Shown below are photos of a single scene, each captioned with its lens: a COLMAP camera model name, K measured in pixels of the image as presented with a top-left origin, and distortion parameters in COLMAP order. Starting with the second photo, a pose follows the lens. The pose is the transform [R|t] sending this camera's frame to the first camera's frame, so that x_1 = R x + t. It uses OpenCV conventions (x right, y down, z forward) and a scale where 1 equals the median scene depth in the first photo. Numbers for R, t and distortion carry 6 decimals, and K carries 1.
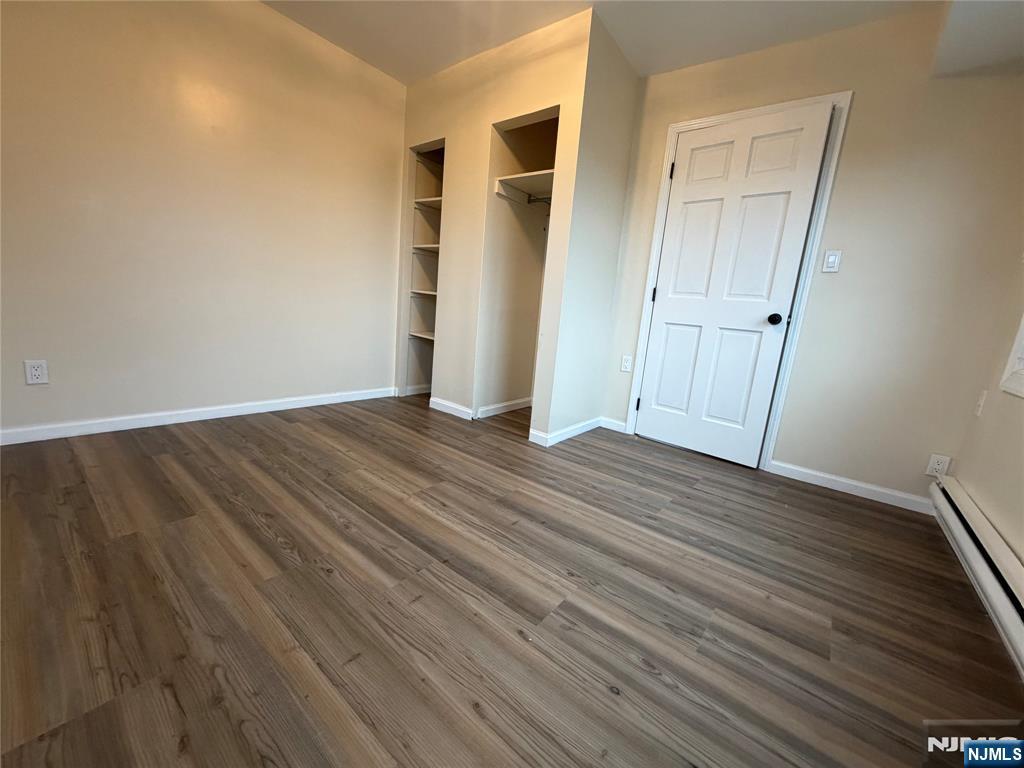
lens RADIAL K [[406.2, 0, 508.1], [0, 406.2, 382.8], [0, 0, 1]] dist [-0.002615, 0.000725]
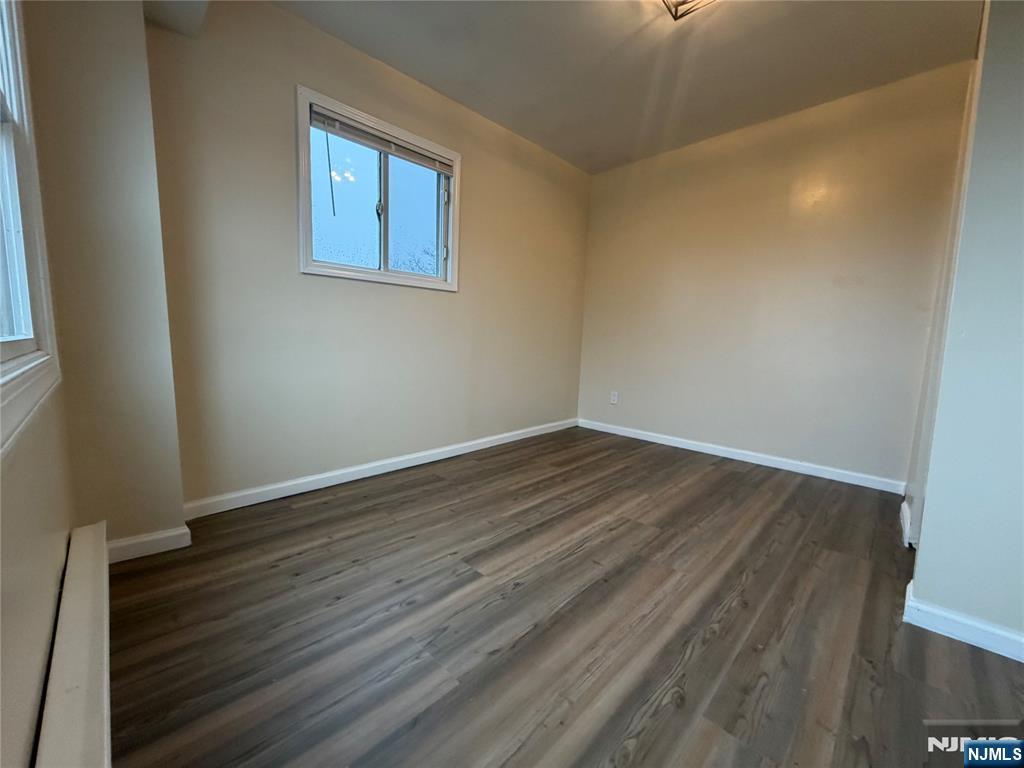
lens RADIAL K [[406.2, 0, 507.9], [0, 406.2, 387.8], [0, 0, 1]] dist [-0.002615, 0.000725]
pose [[-0.099428, 0.021991, -0.994802, 0.974349], [-0.222028, 0.974059, 0.043724, -0.052672], [0.969957, 0.225221, -0.091967, 0.784002]]
